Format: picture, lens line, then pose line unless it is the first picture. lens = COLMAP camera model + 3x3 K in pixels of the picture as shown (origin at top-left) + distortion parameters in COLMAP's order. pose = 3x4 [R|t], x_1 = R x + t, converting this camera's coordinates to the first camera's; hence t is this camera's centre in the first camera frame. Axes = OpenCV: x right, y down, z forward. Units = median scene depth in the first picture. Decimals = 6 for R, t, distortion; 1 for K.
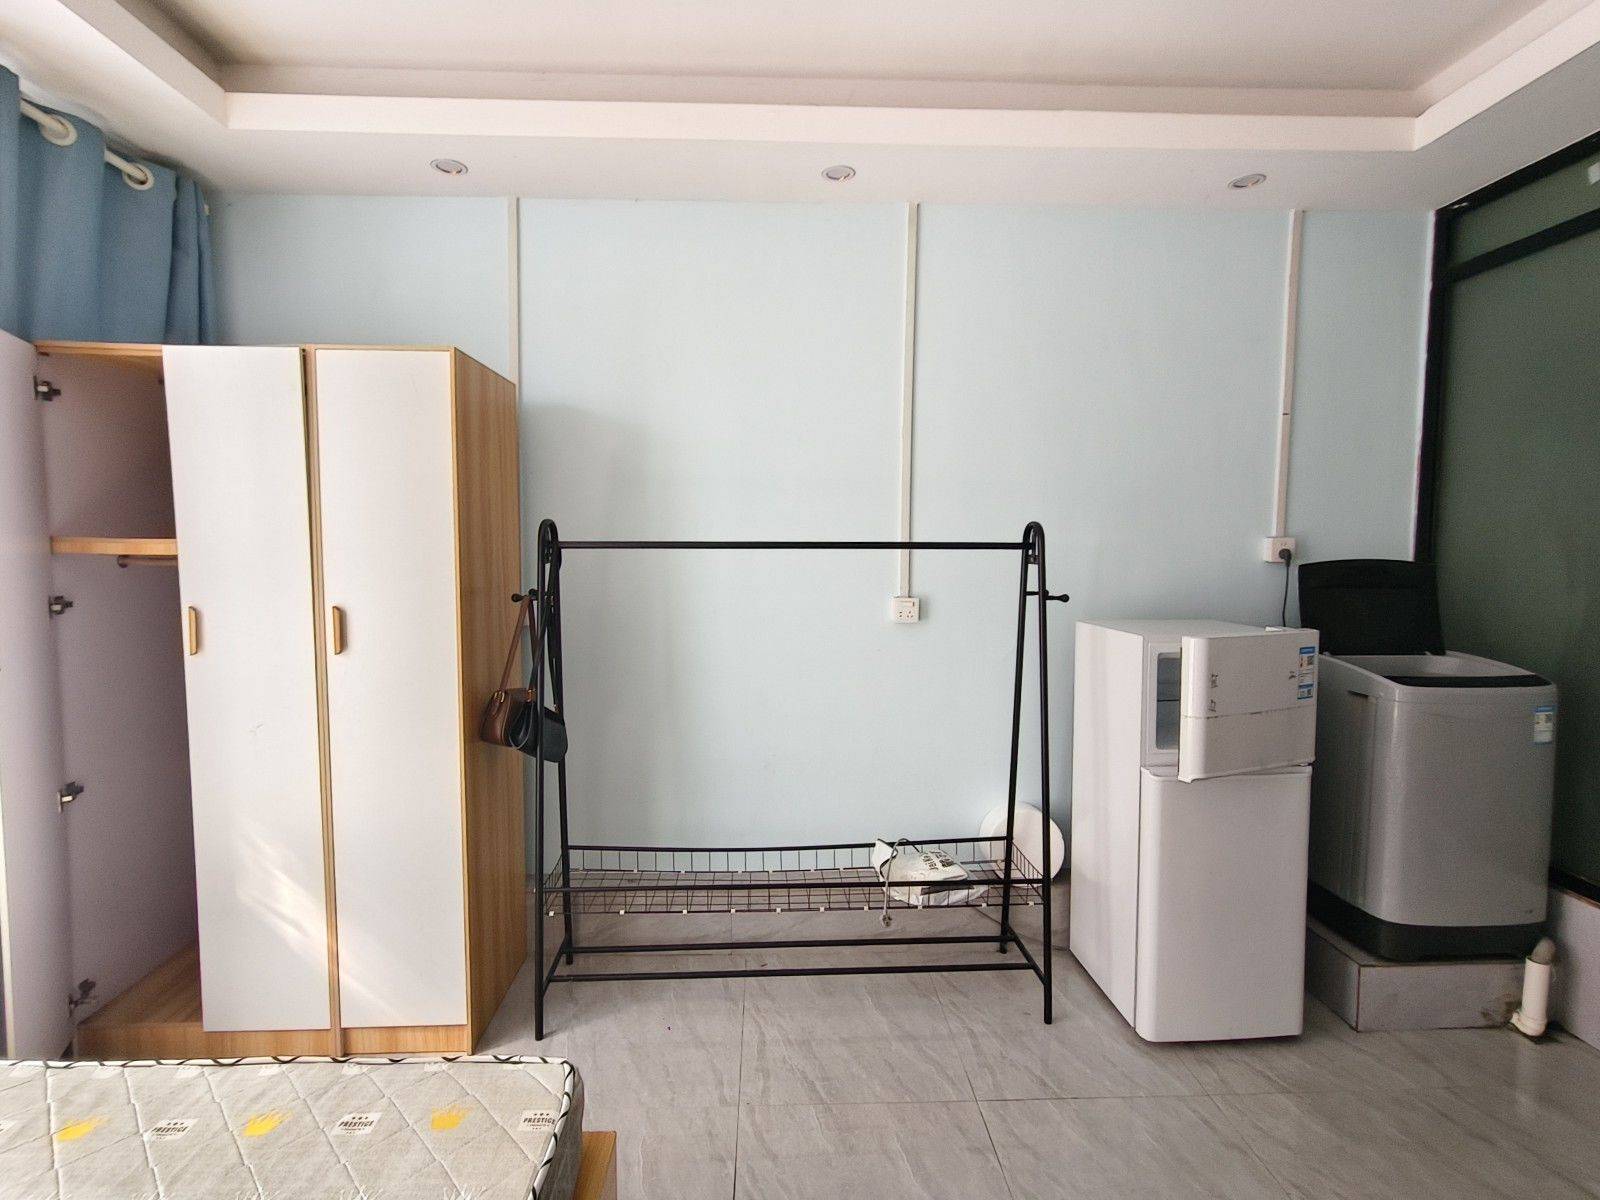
lens RADIAL K [[747.0, 0, 795.4], [0, 747.0, 596.1], [0, 0, 1]] dist [-0.012765, 0.001160]
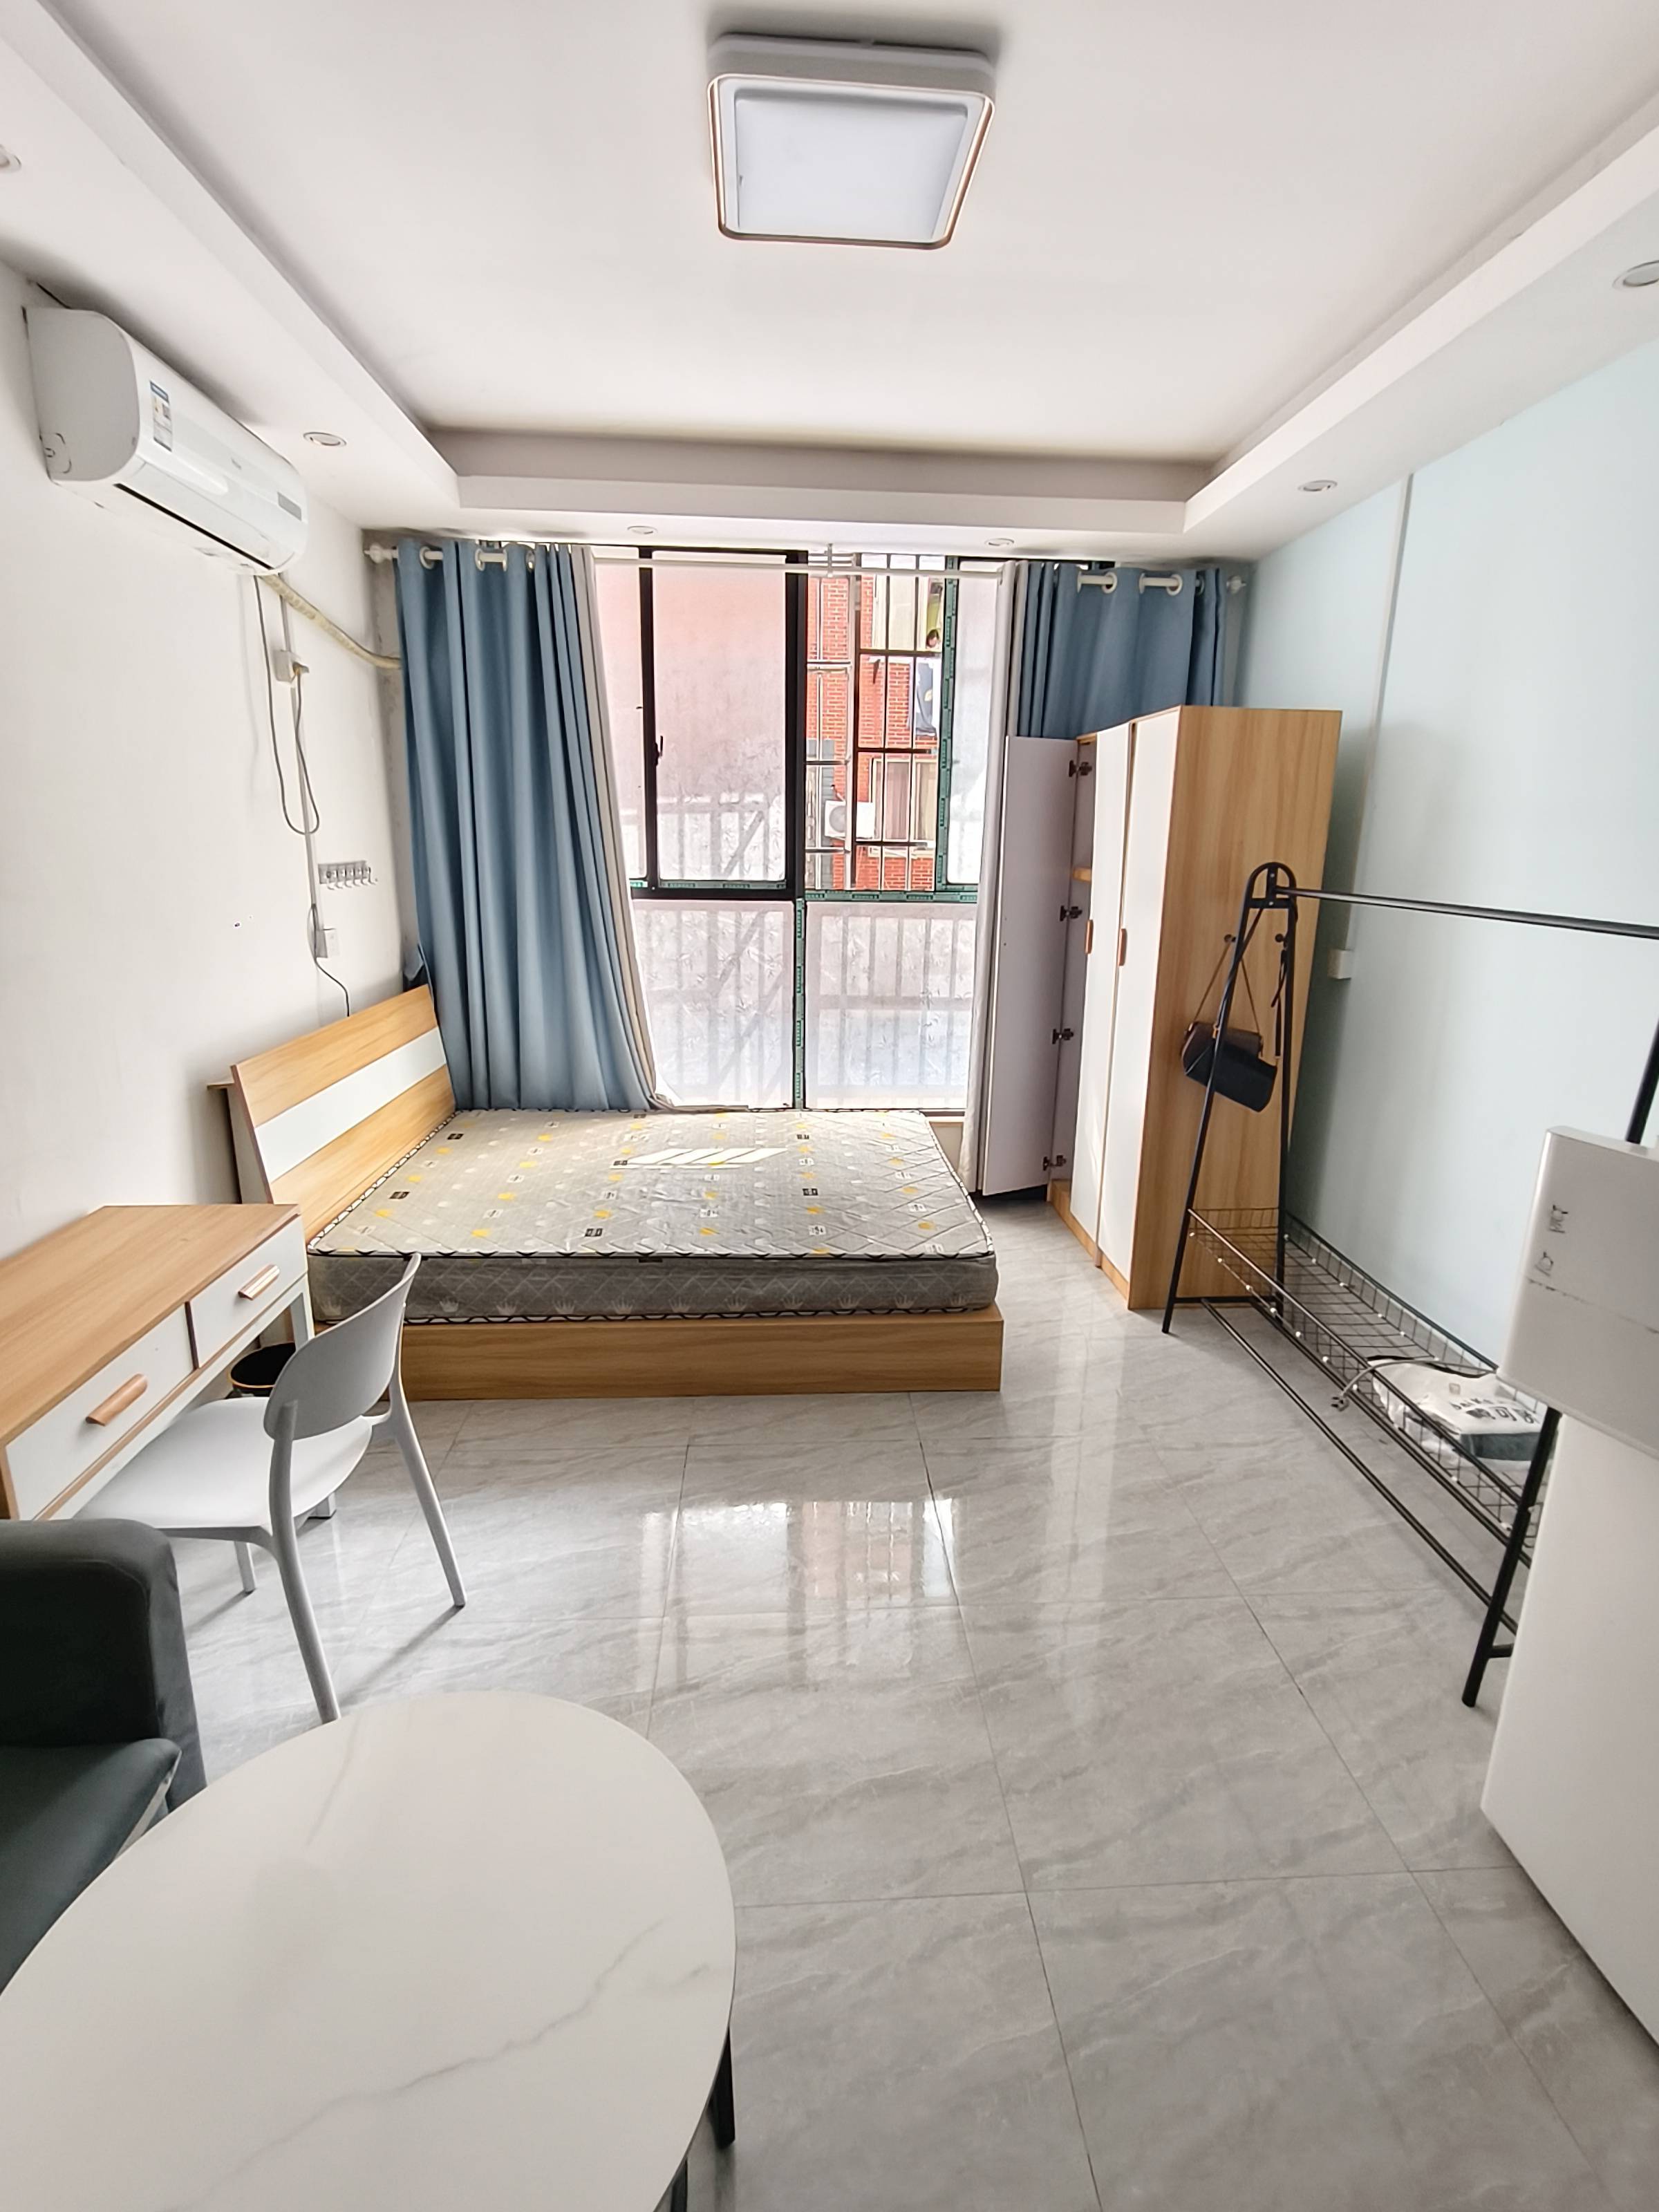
lens RADIAL K [[1032.8, 0, 819.8], [0, 1032.8, 1105.2], [0, 0, 1]] dist [-0.012765, 0.001160]
pose [[0.010372, 0.252055, -0.967657, 1.139974], [-0.082771, 0.964605, 0.250373, -0.092682], [0.996515, 0.077498, 0.030868, 0.422244]]
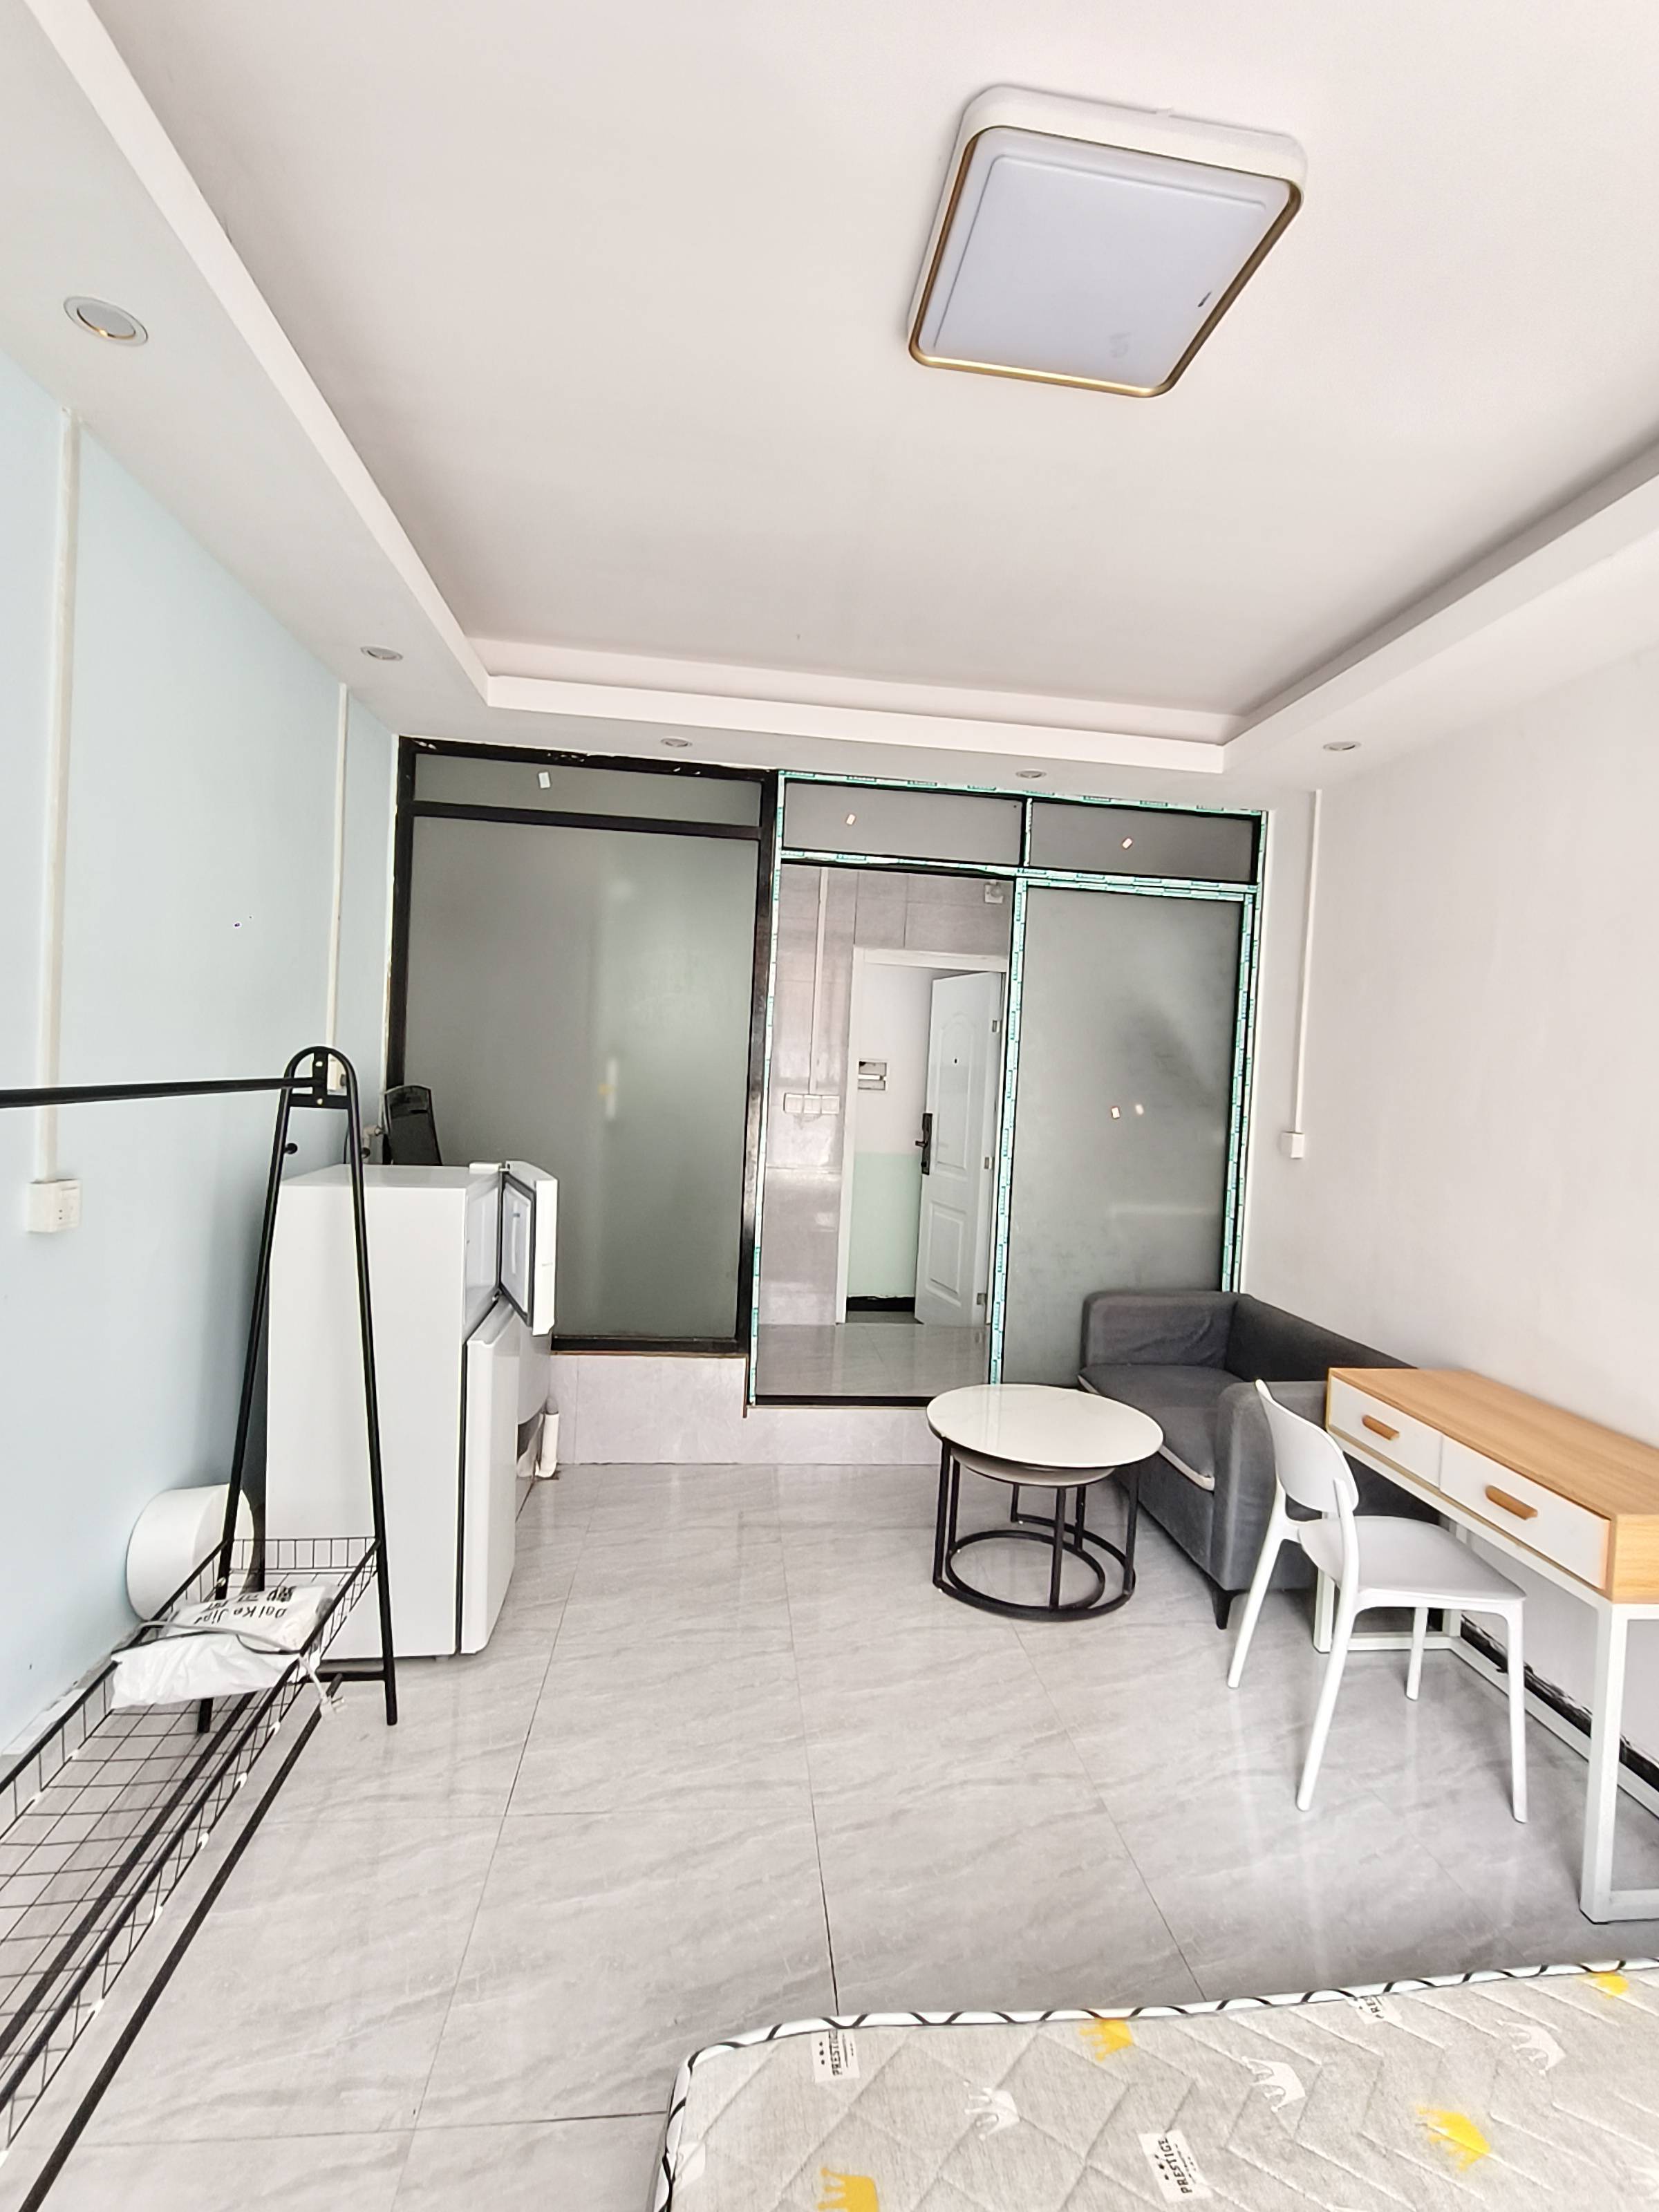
lens RADIAL K [[1032.8, 0, 835.2], [0, 1032.8, 1092.3], [0, 0, 1]] dist [-0.012765, 0.001160]
pose [[-0.076344, -0.031930, 0.996570, -0.771459], [0.018231, 0.999275, 0.033413, -0.094563], [-0.996915, 0.020719, -0.075707, 0.678612]]
